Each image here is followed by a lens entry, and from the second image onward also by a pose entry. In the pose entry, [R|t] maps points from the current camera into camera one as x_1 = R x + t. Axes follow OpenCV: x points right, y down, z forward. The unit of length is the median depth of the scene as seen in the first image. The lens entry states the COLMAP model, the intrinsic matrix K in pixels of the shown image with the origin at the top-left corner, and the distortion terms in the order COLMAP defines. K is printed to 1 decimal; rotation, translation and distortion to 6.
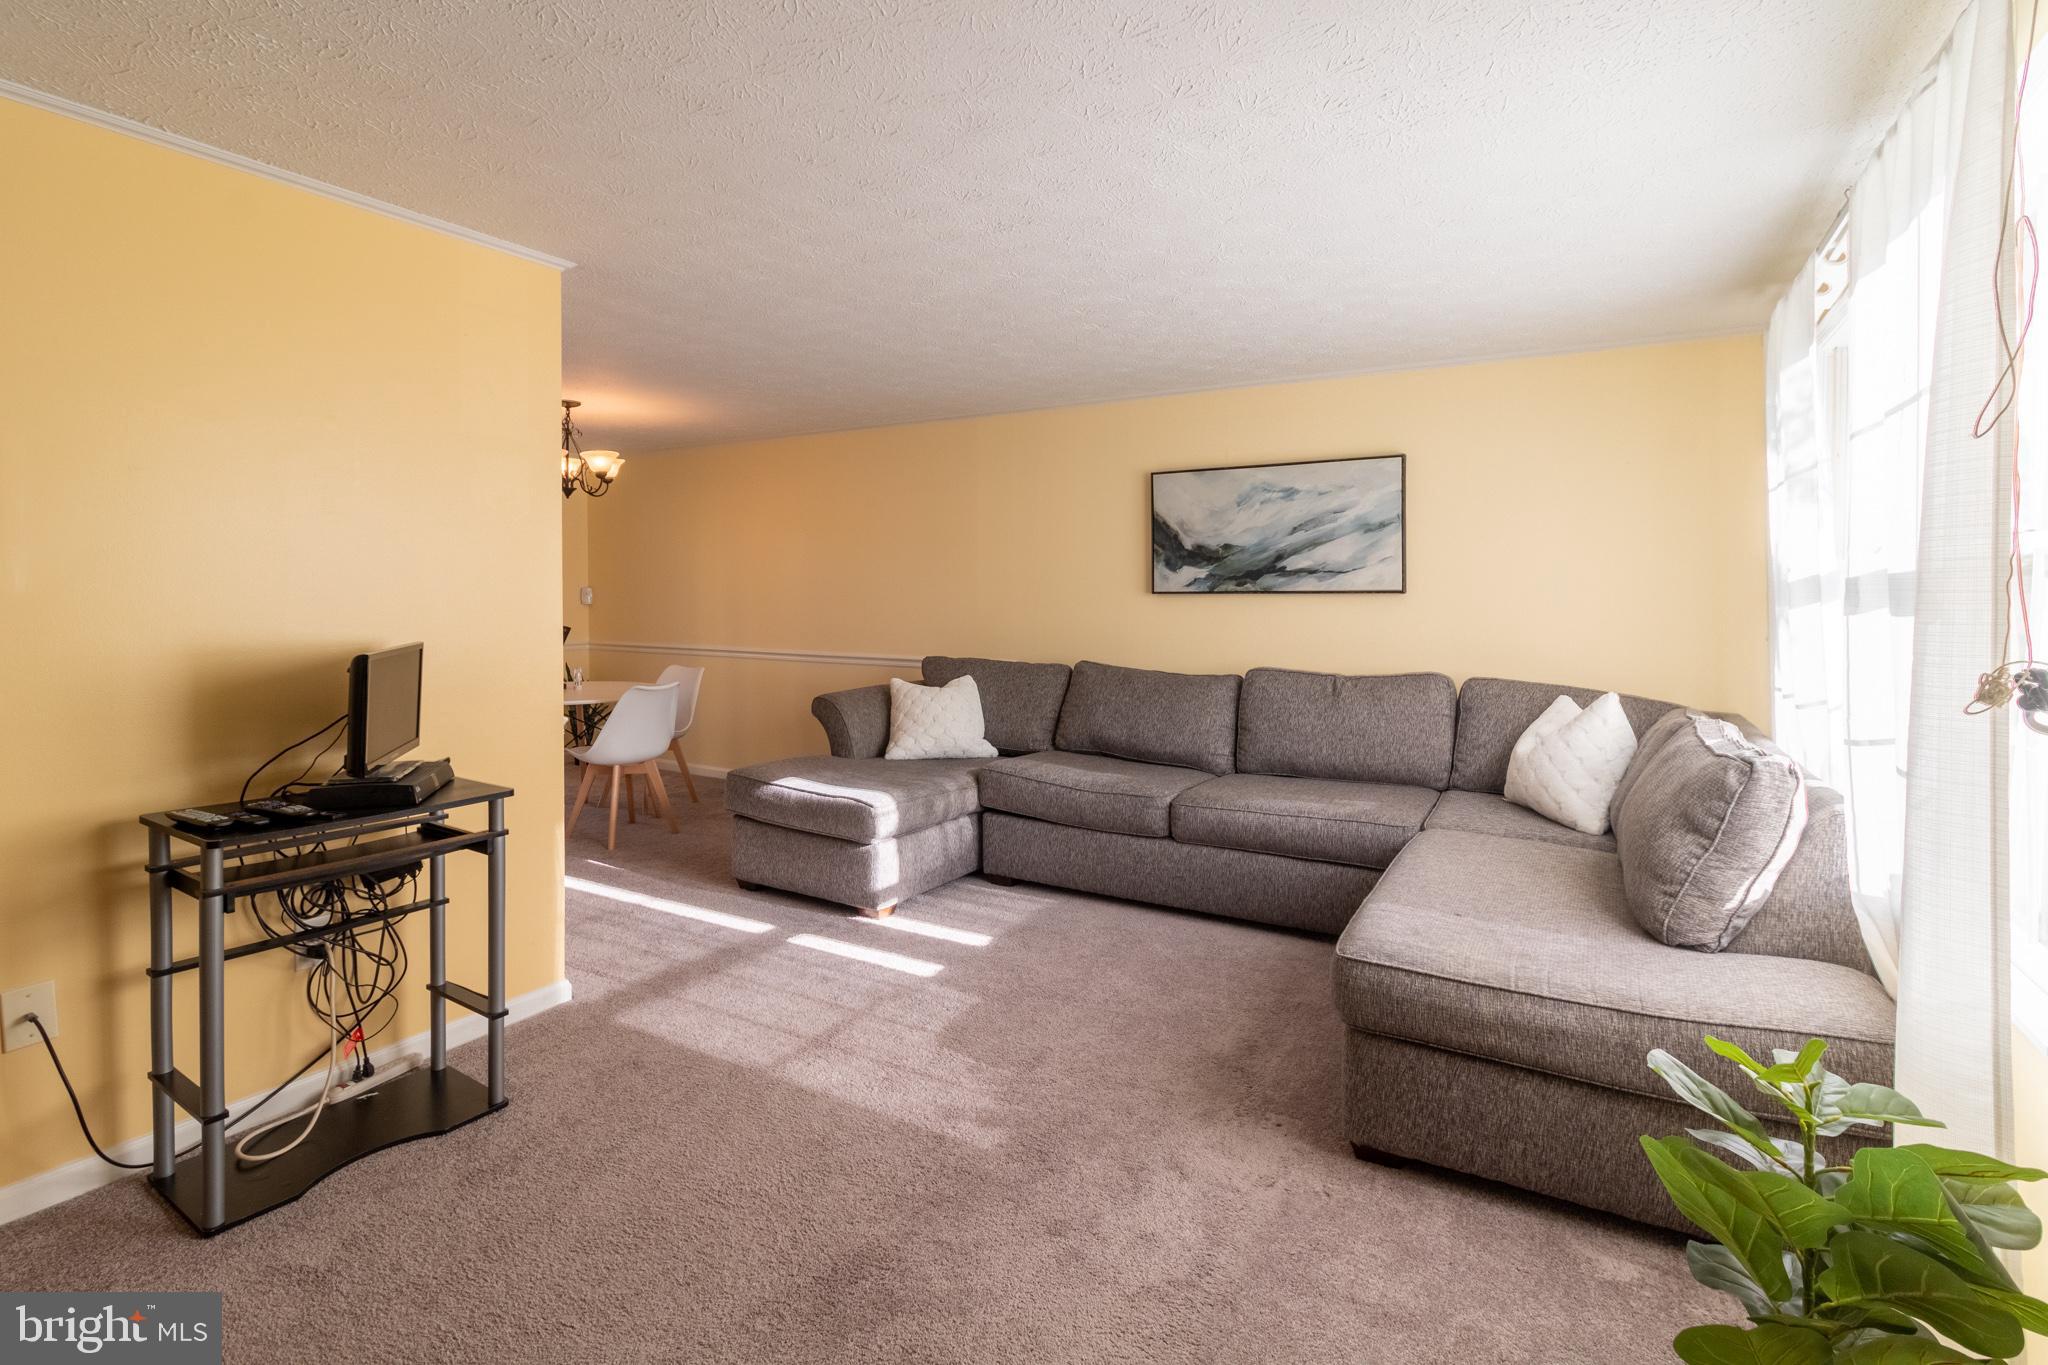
lens RADIAL K [[962.4, 0, 1021.4], [0, 962.4, 613.5], [0, 0, 1]] dist [0.008485, -0.000965]
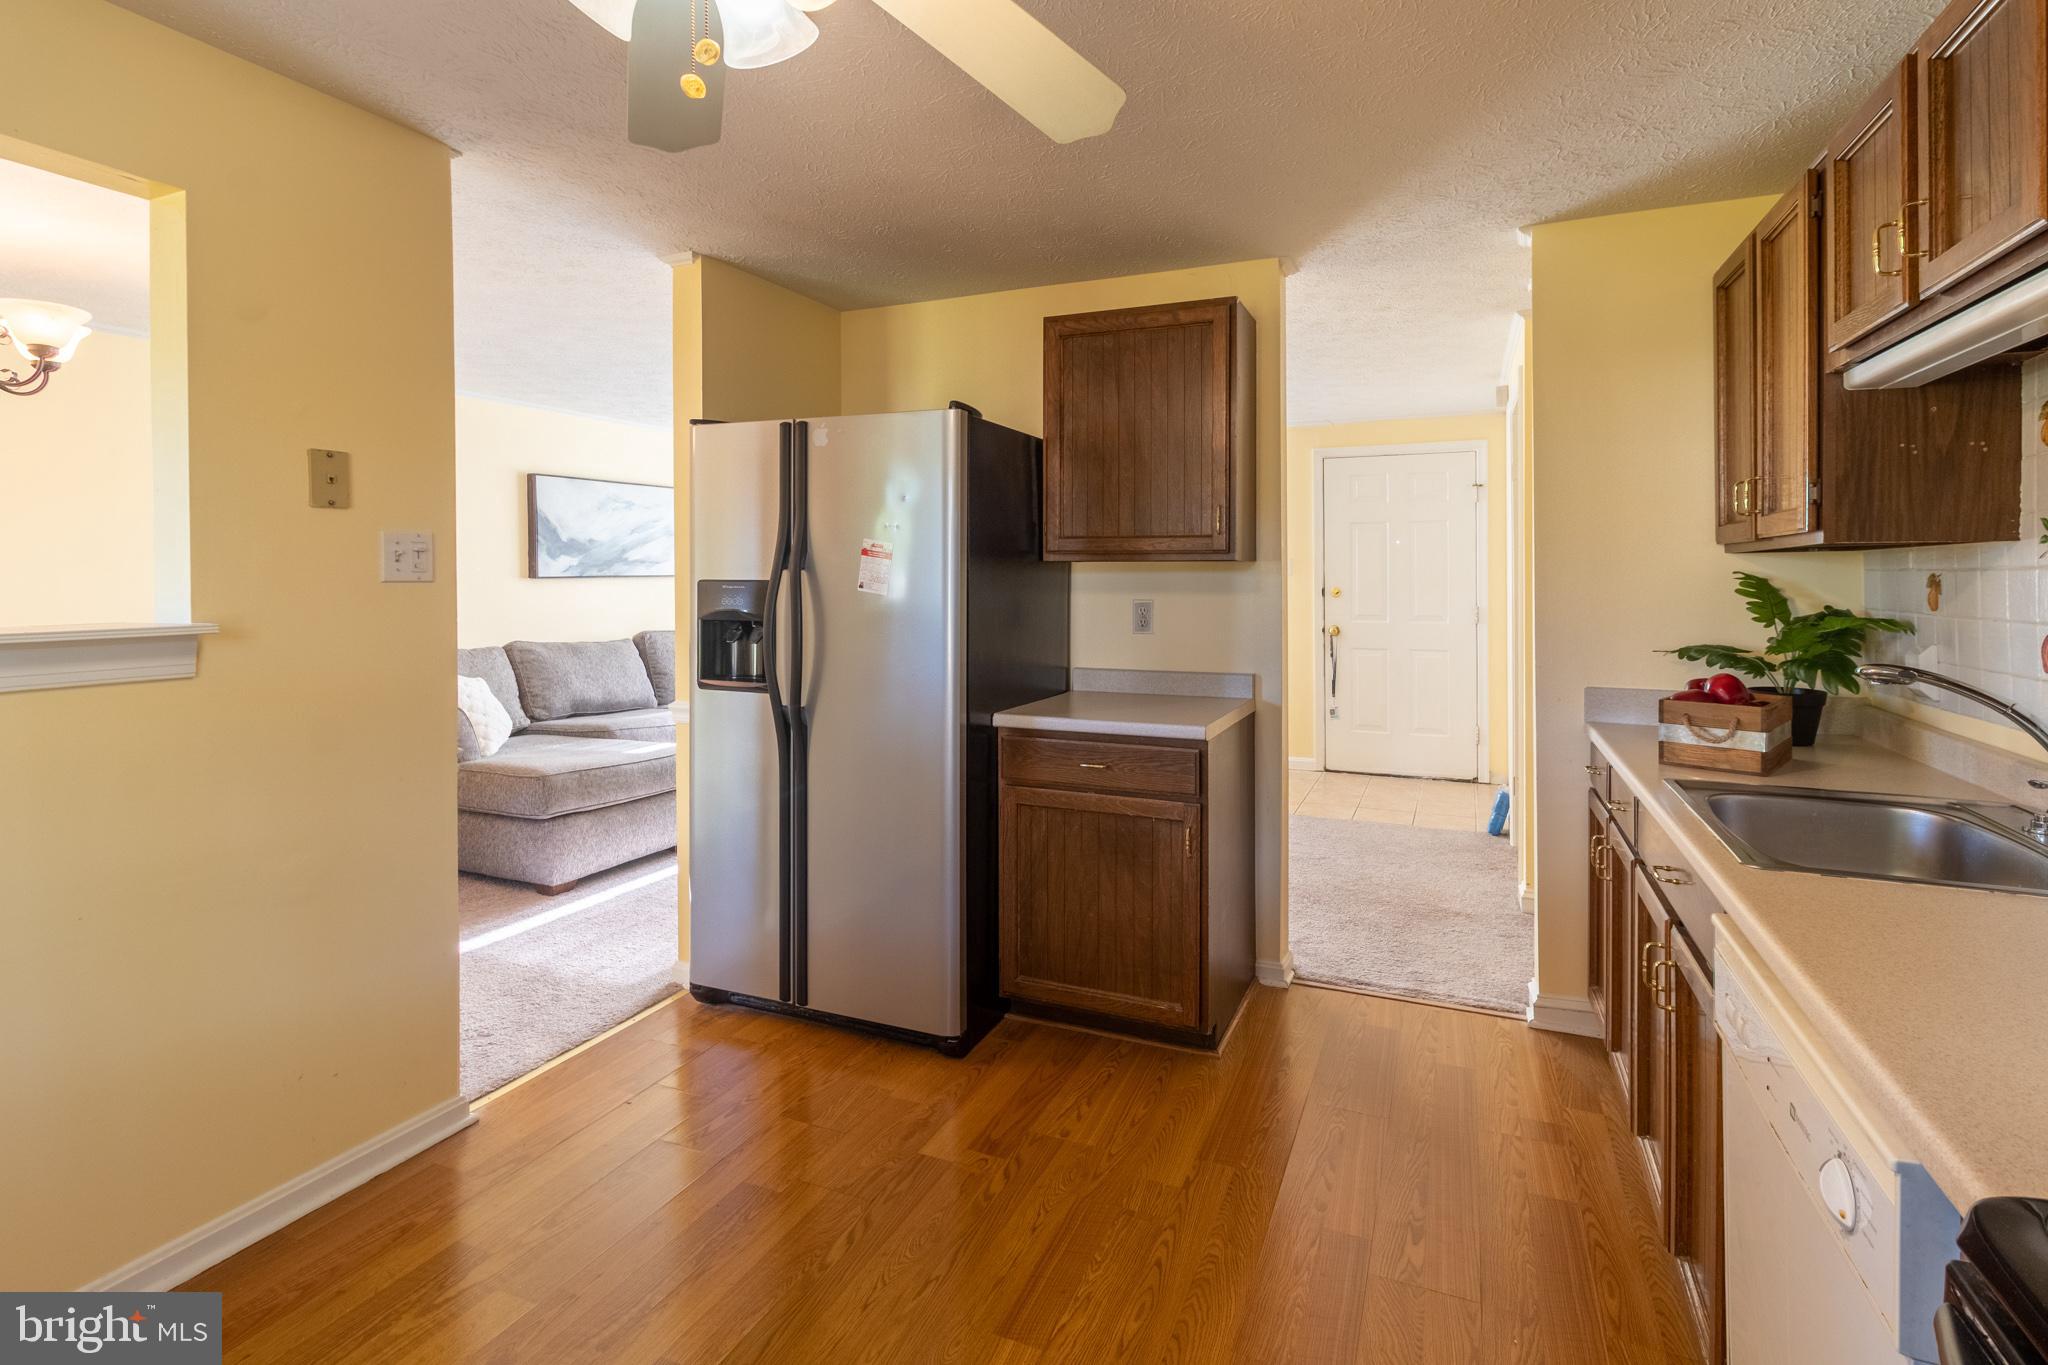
lens RADIAL K [[962.4, 0, 1053.5], [0, 962.4, 574.2], [0, 0, 1]] dist [0.008485, -0.000965]
pose [[-0.172137, -0.001830, 0.985071, -1.215564], [0.024346, 0.999685, 0.006112, -0.020229], [-0.984772, 0.025034, -0.172038, 0.664931]]
